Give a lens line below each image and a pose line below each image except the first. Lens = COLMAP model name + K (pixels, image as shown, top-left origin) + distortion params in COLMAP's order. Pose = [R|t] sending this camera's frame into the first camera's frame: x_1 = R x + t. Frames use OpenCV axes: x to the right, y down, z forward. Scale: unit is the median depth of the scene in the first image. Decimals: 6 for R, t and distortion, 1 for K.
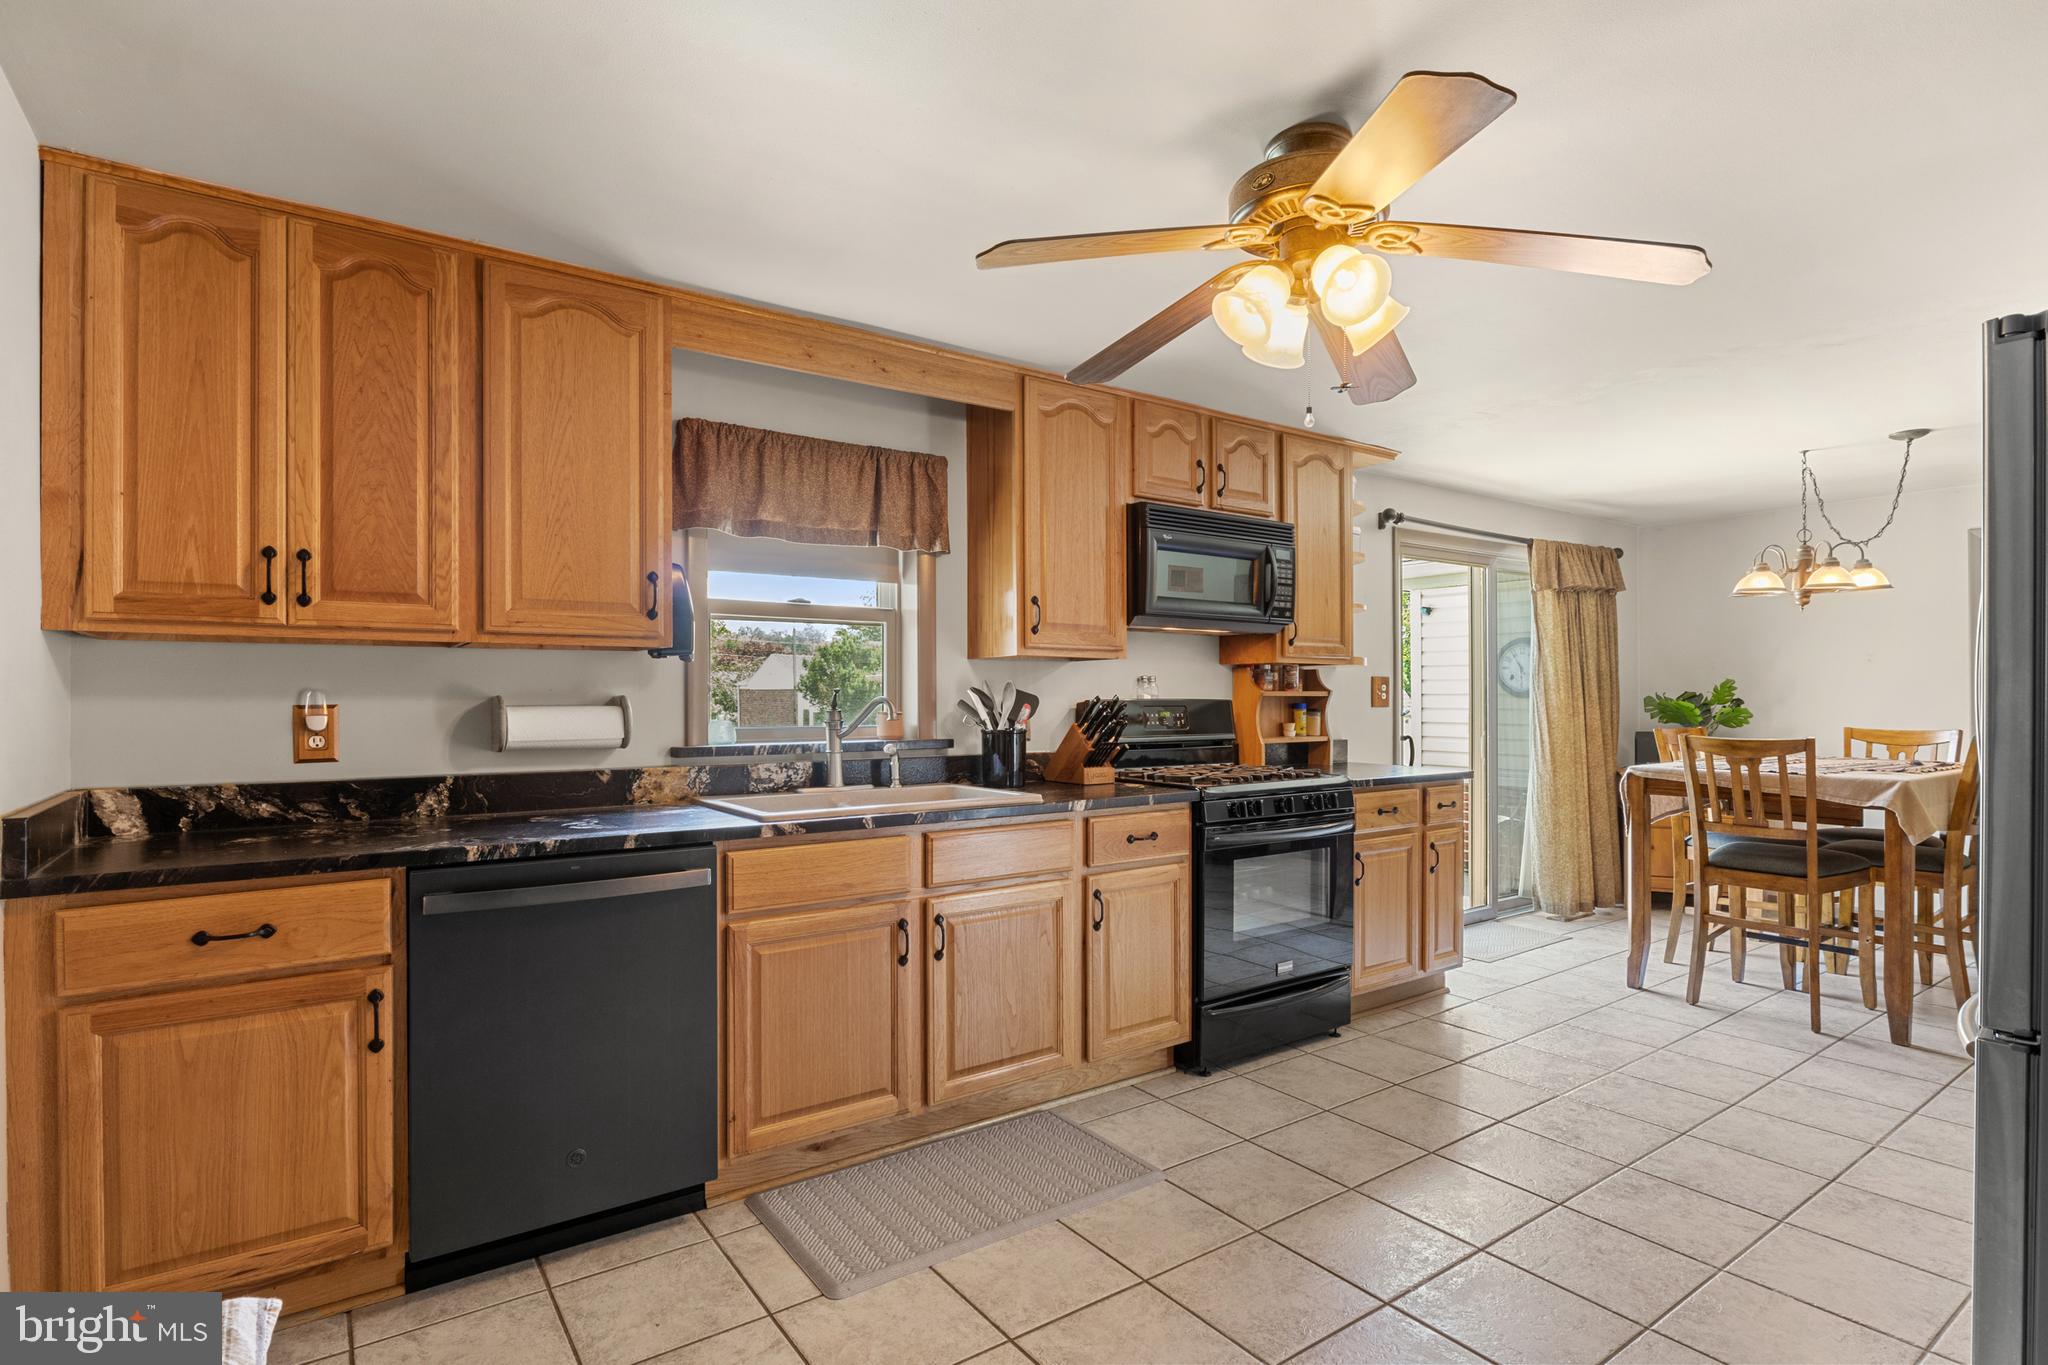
lens RADIAL K [[1010.0, 0, 1019.7], [0, 1010.0, 689.1], [0, 0, 1]] dist [-0.014869, -0.001941]
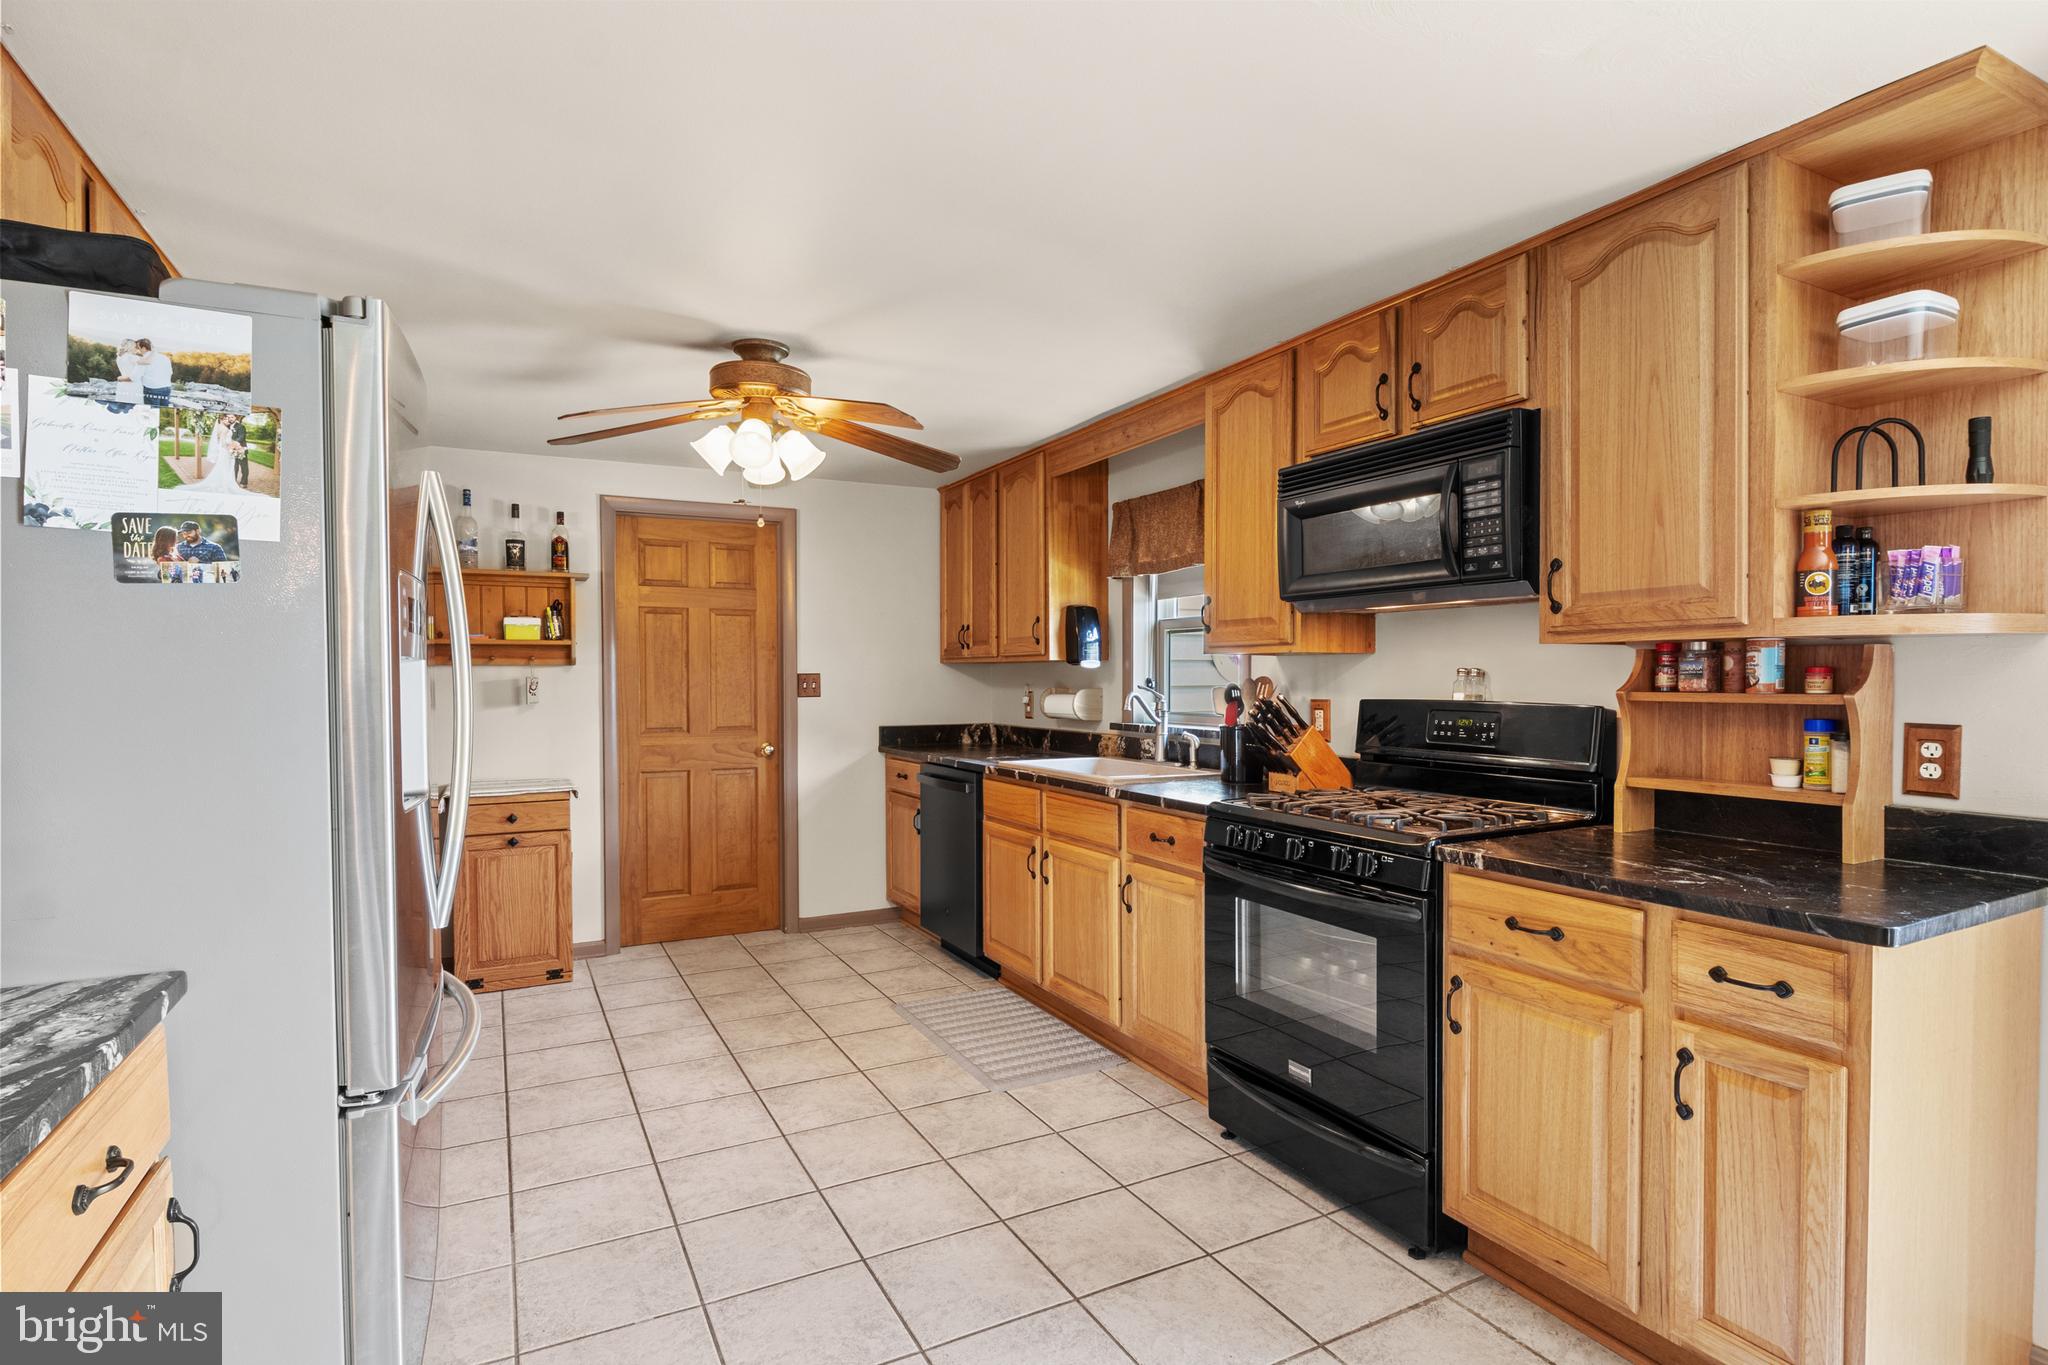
lens RADIAL K [[1010.0, 0, 1019.1], [0, 1010.0, 686.8], [0, 0, 1]] dist [-0.014869, -0.001941]
pose [[-0.127824, 0.013304, -0.991708, 0.962284], [0.010972, 0.999868, 0.011999, -0.013110], [0.991736, -0.009347, -0.127953, 0.852720]]
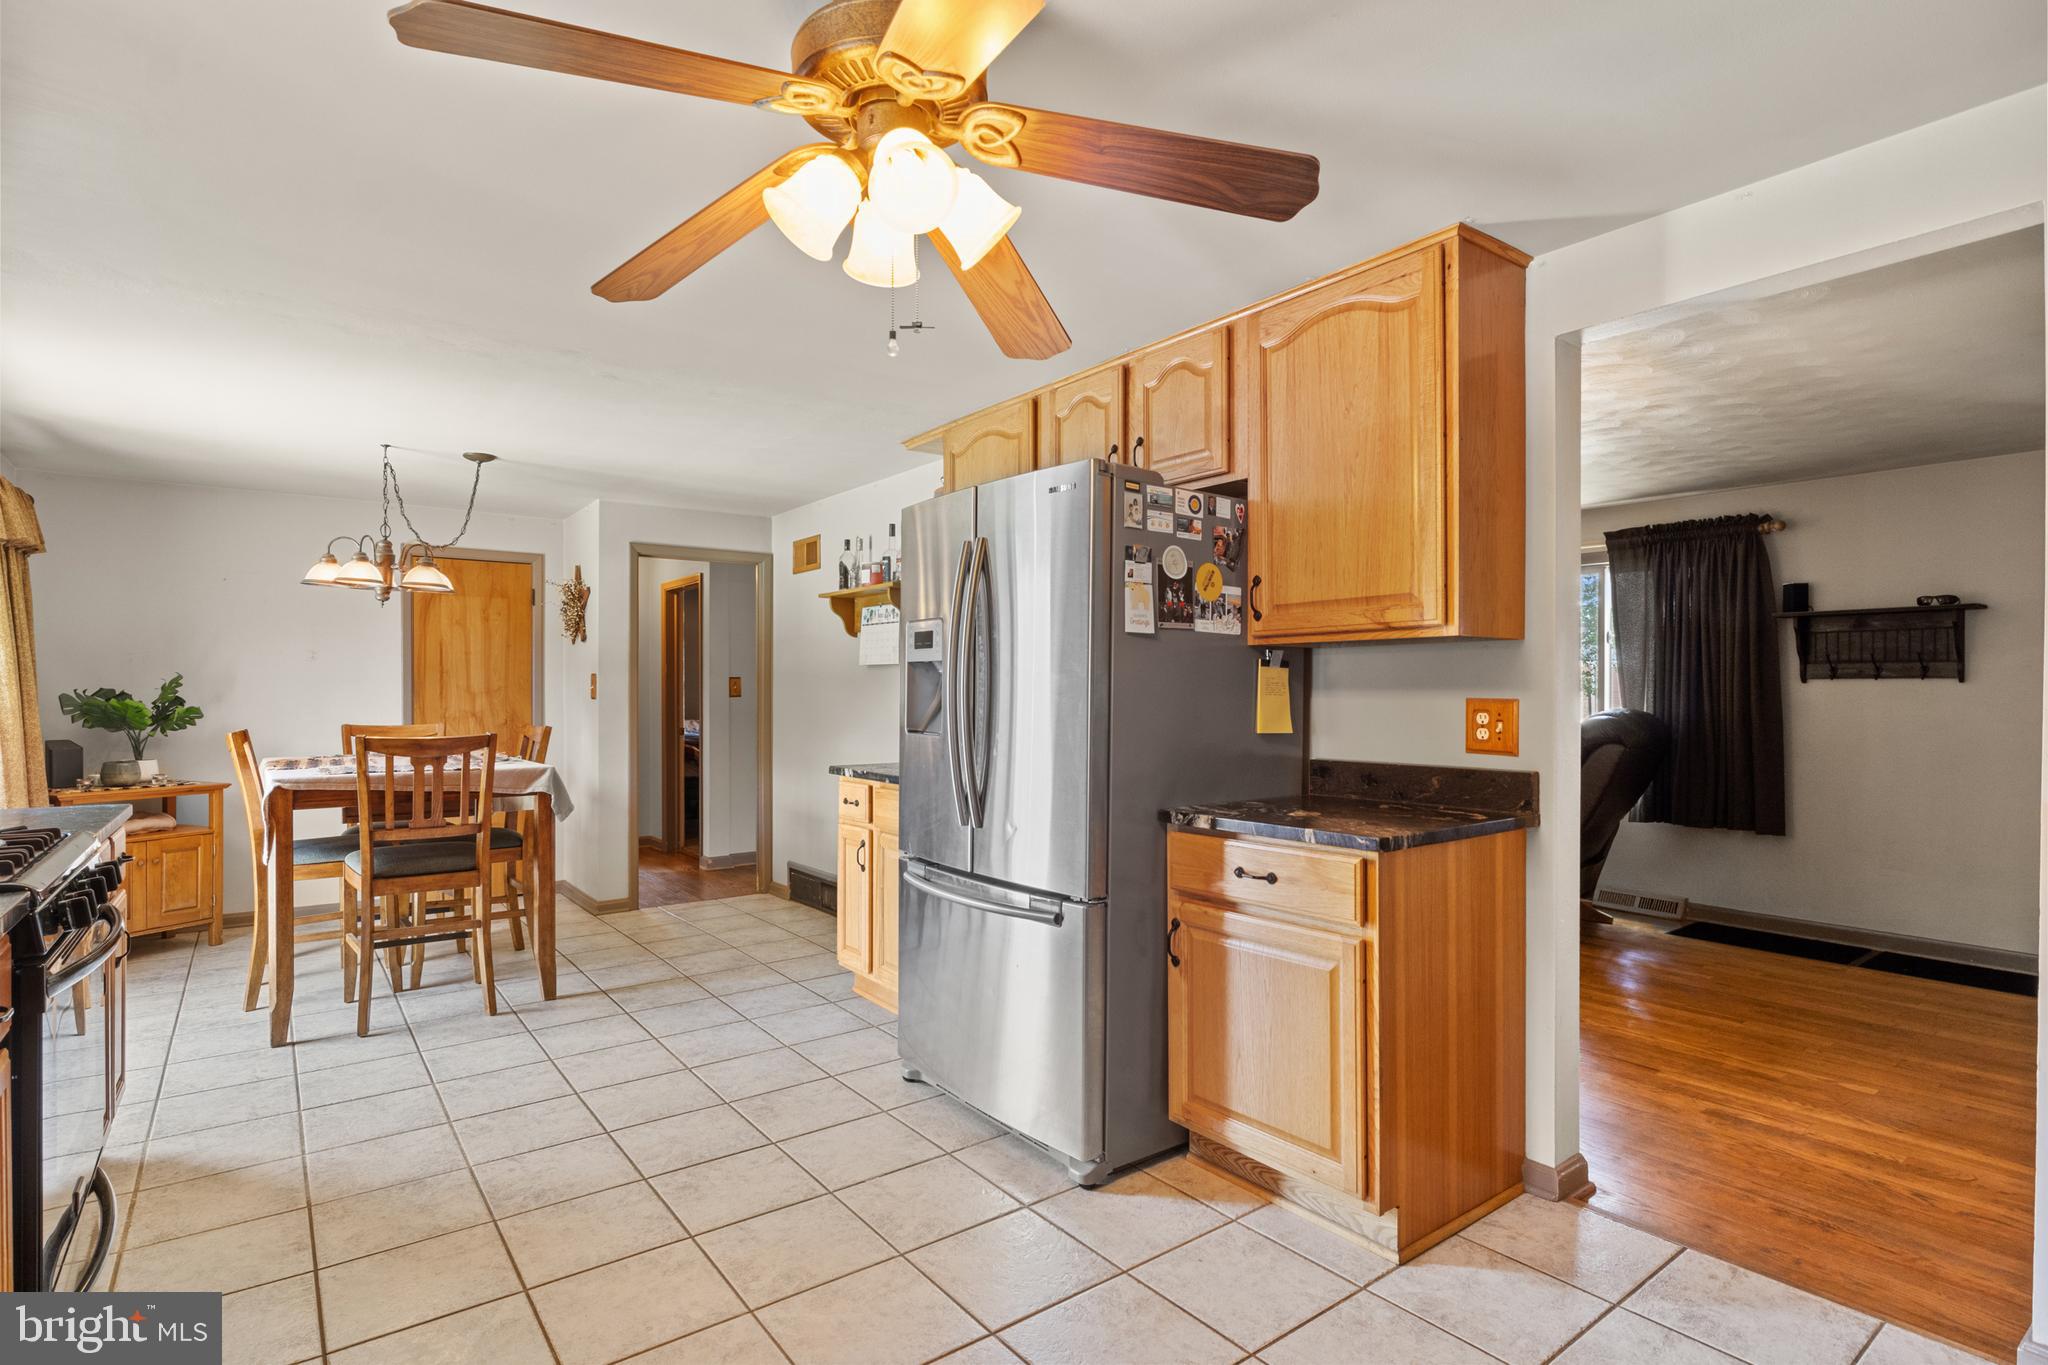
lens RADIAL K [[1010.0, 0, 1019.5], [0, 1010.0, 693.1], [0, 0, 1]] dist [-0.014869, -0.001941]
pose [[-0.035327, 0.000314, 0.999376, -0.280428], [-0.004834, 0.999988, -0.000485, 0.005219], [-0.999364, -0.004848, -0.035325, 0.506341]]
